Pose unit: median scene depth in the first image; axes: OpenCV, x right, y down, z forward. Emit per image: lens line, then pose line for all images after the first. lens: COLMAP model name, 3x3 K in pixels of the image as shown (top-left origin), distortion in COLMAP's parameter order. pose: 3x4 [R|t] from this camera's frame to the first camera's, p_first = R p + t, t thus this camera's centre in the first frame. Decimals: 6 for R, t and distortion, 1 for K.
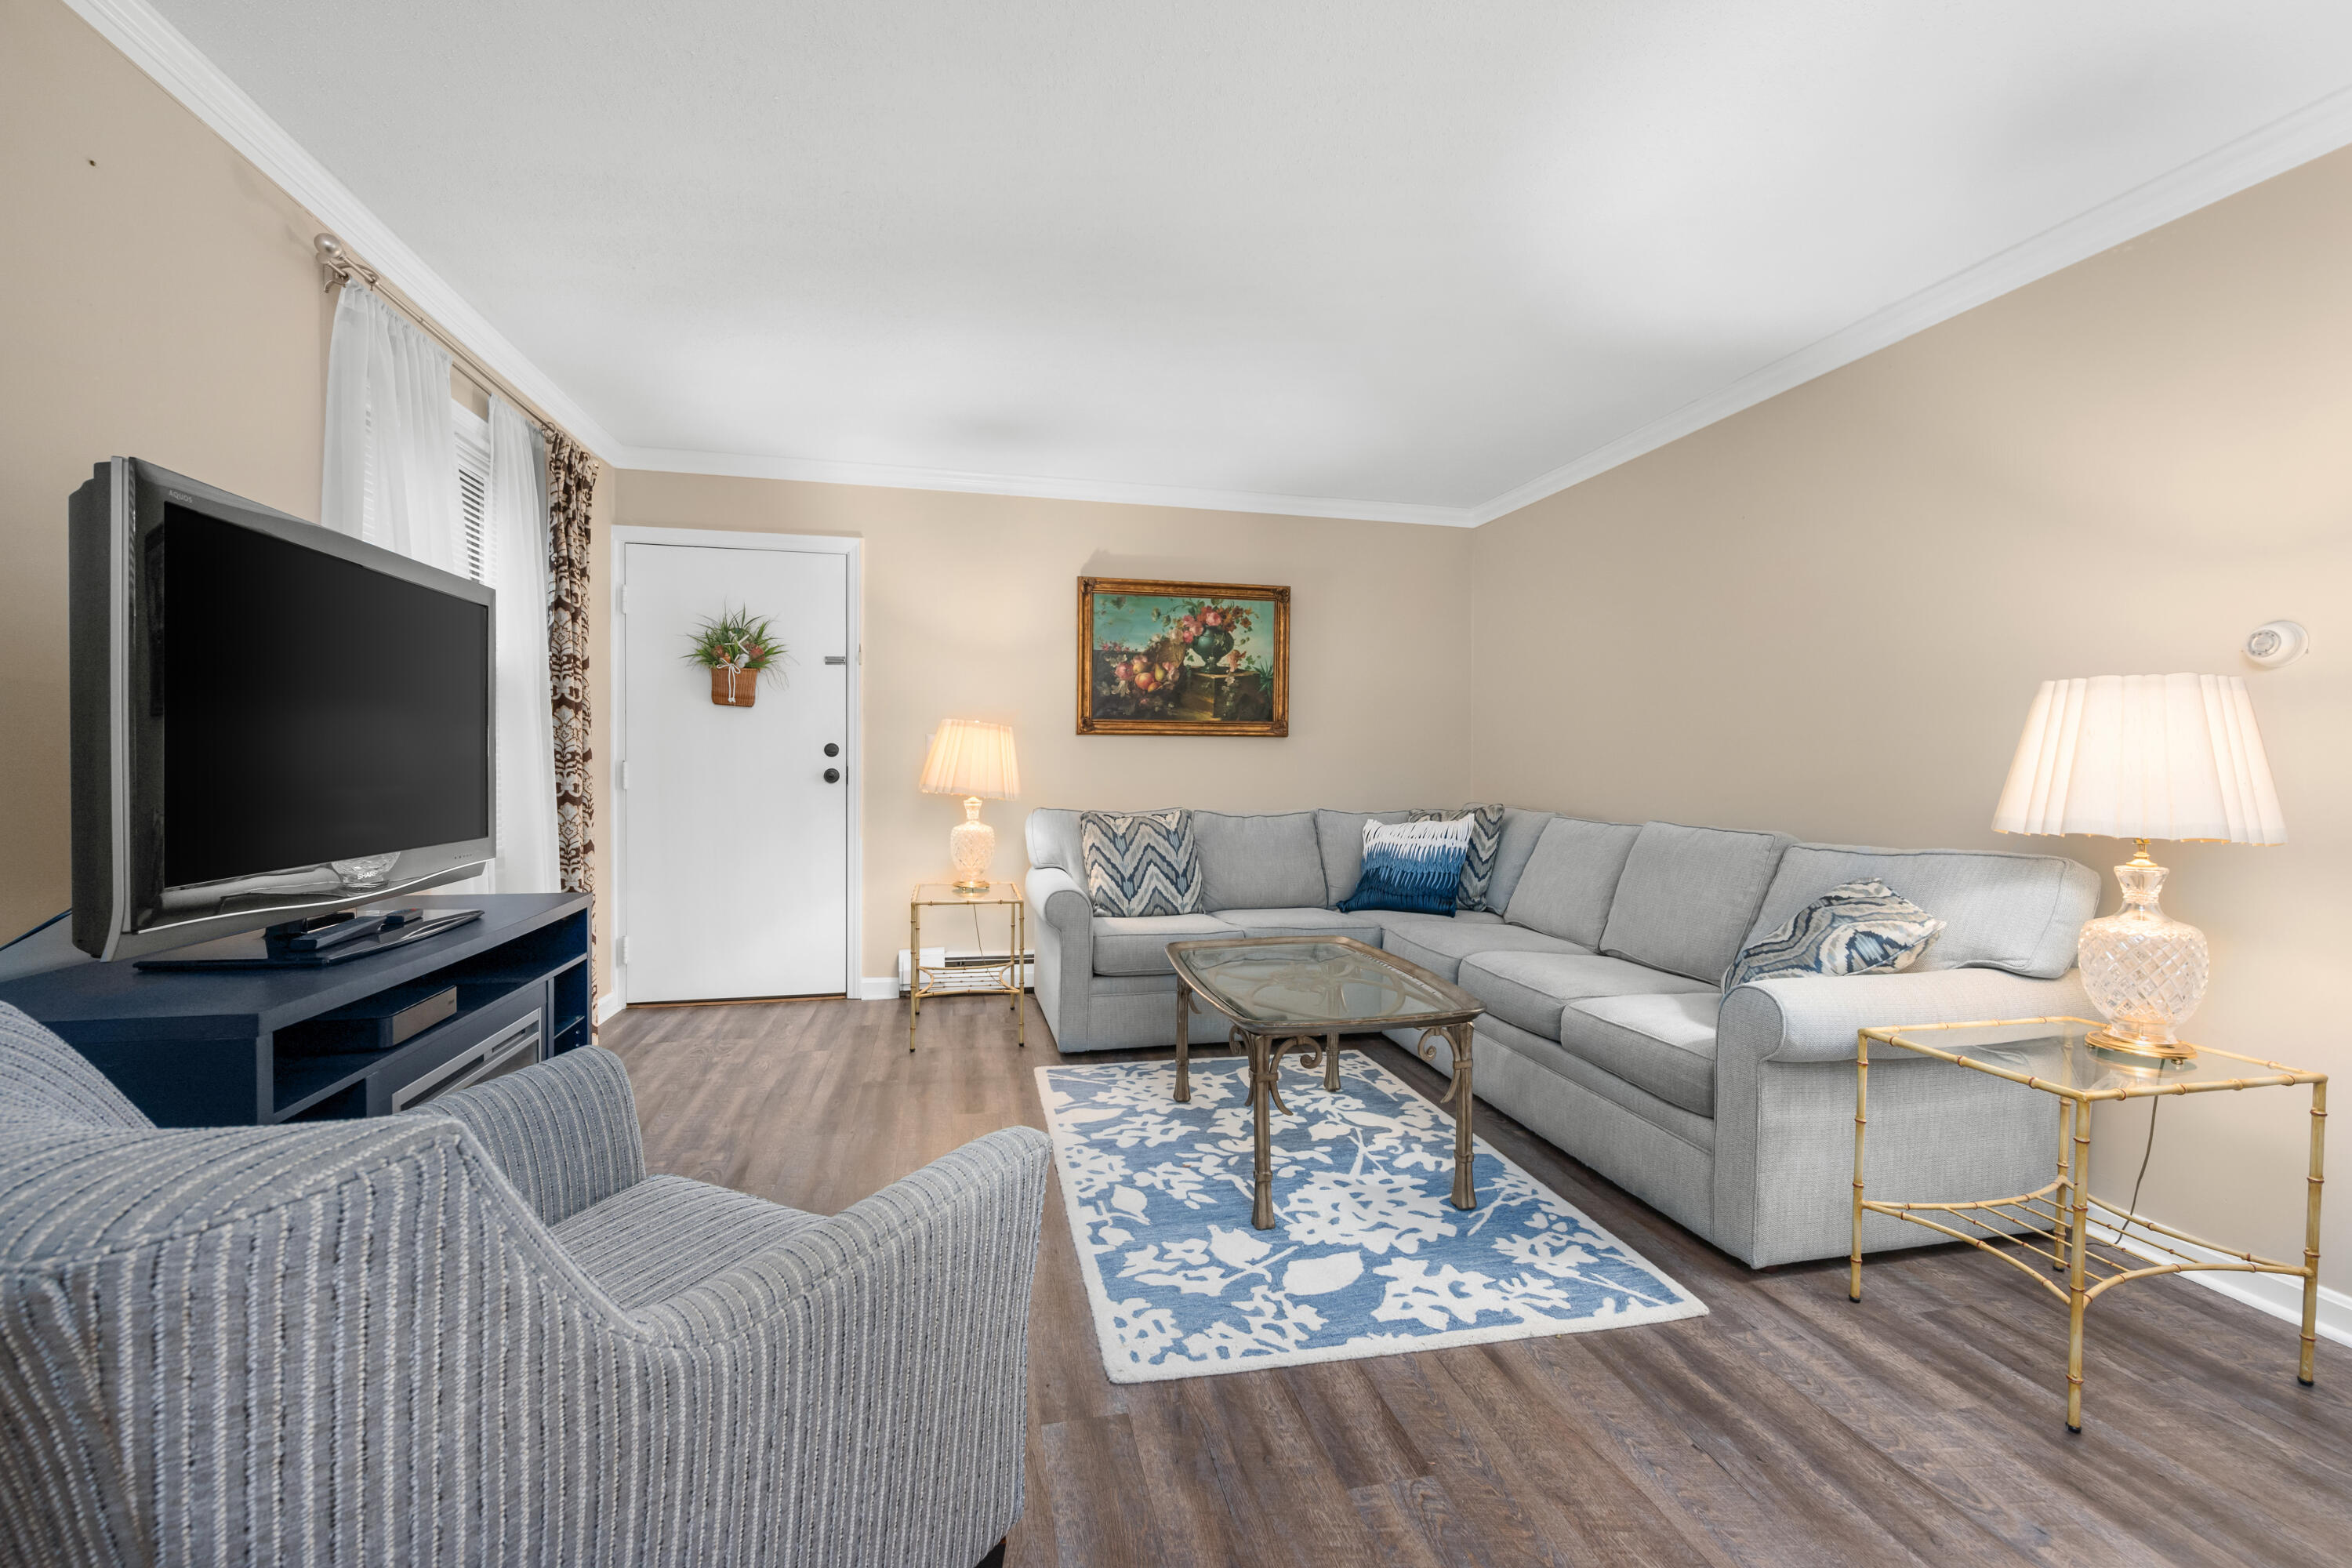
lens RADIAL K [[997.5, 0, 1186.2], [0, 997.5, 770.3], [0, 0, 1]] dist [0.001392, 0.000333]
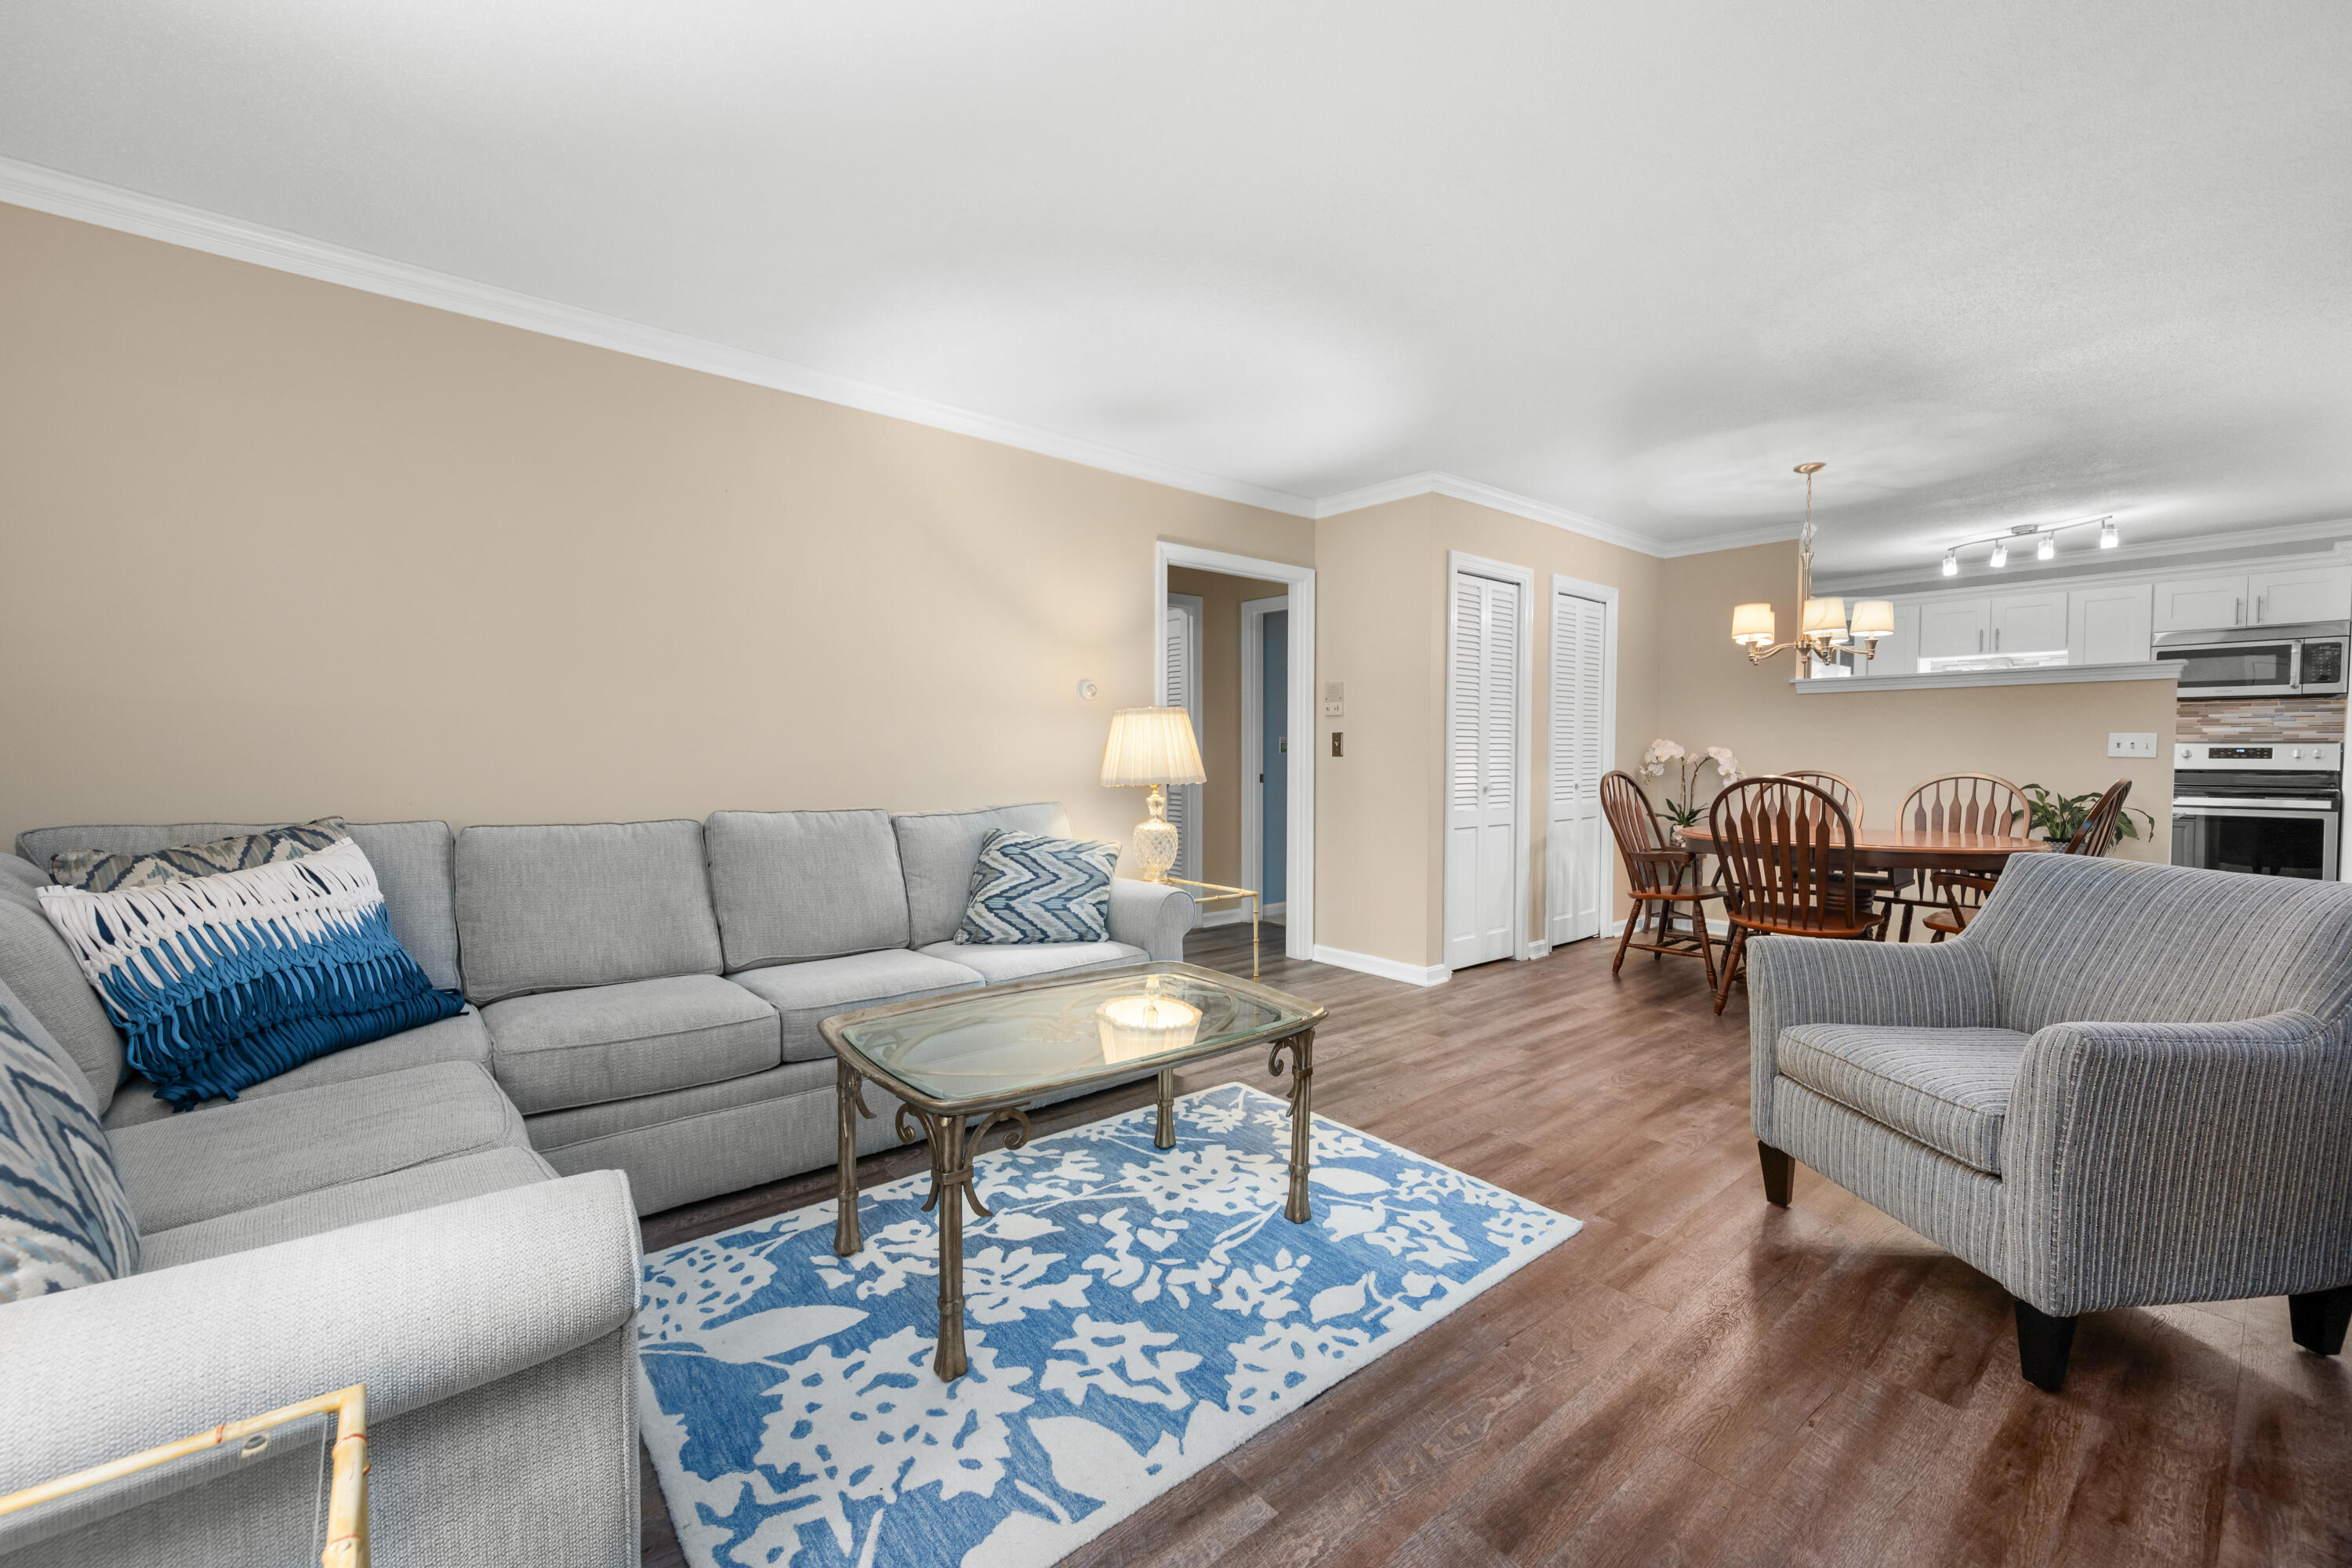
lens RADIAL K [[951.1, 0, 1176.0], [0, 951.1, 784.0], [0, 0, 1]] dist [-0.000802, 0.000072]
pose [[-0.449001, -0.041641, 0.892560, -0.568964], [-0.000739, 0.998930, 0.046232, -0.017951], [-0.893531, 0.020098, -0.448552, 1.242430]]
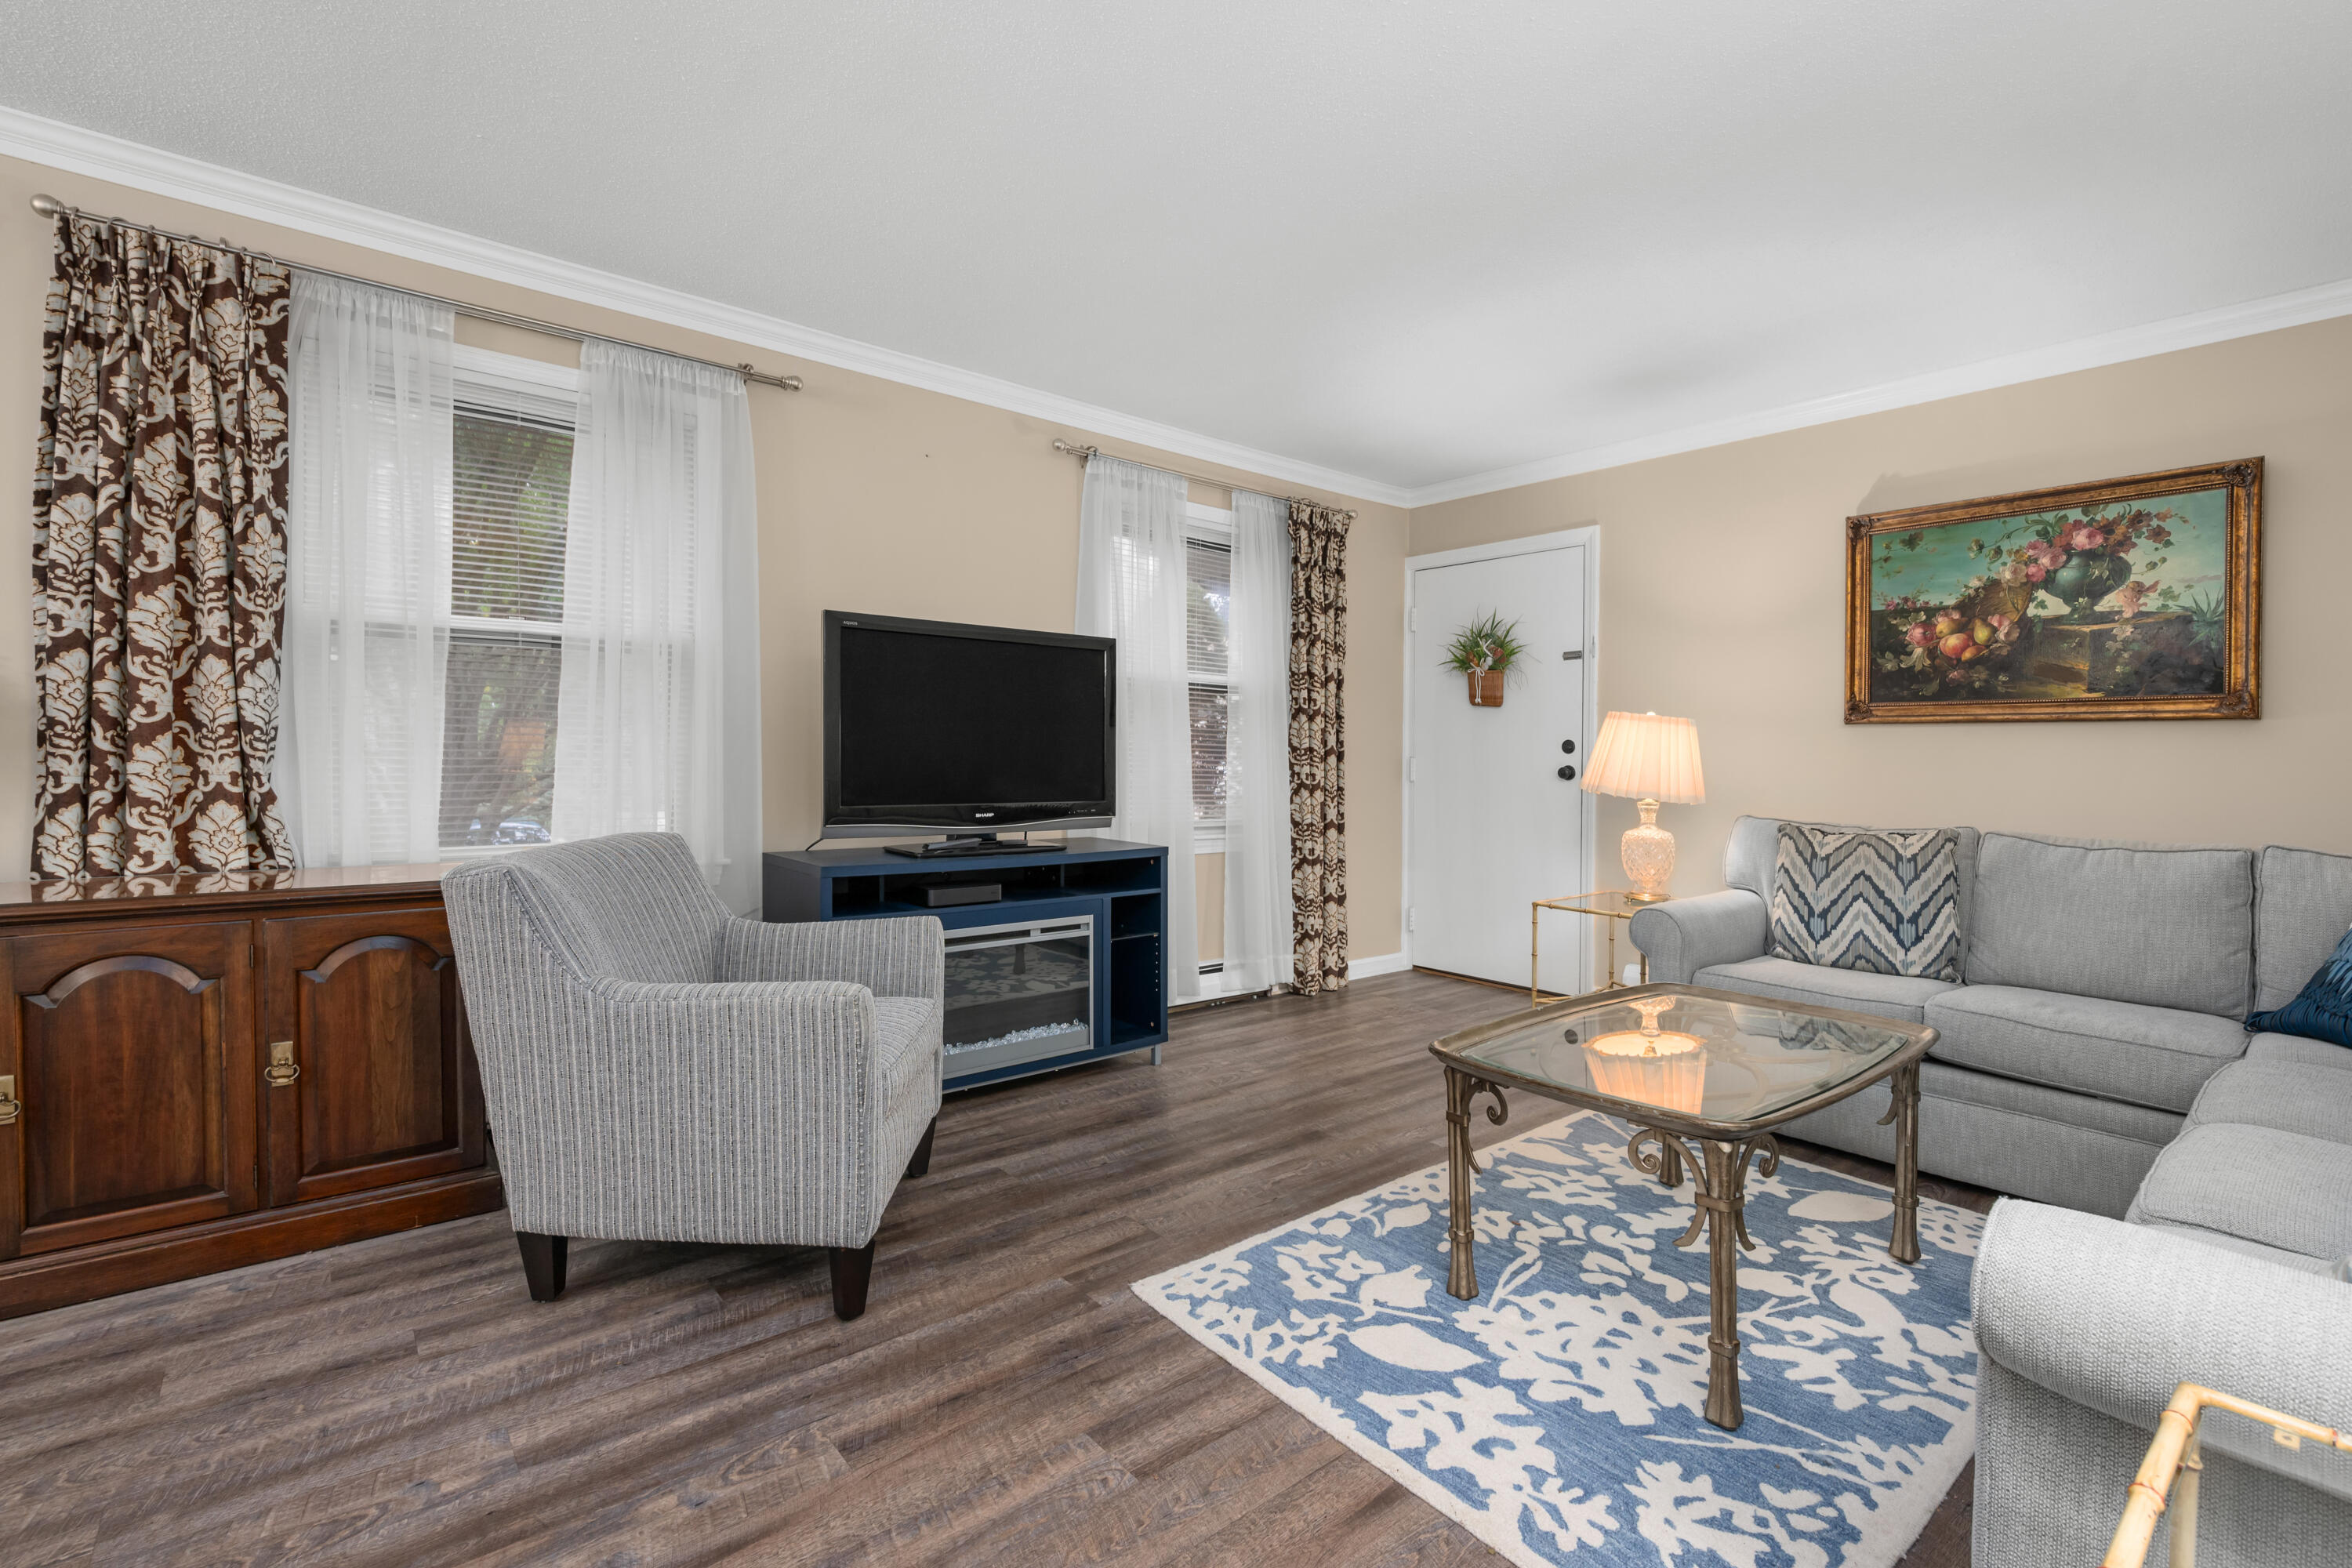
lens RADIAL K [[1053.0, 0, 1180.5], [0, 1053.0, 764.0], [0, 0, 1]] dist [0.000447, 0.000299]
pose [[0.450566, 0.007612, -0.892711, 0.625462], [-0.018395, 0.999831, -0.000759, 0.007055], [0.892554, 0.016764, 0.450630, 0.302637]]
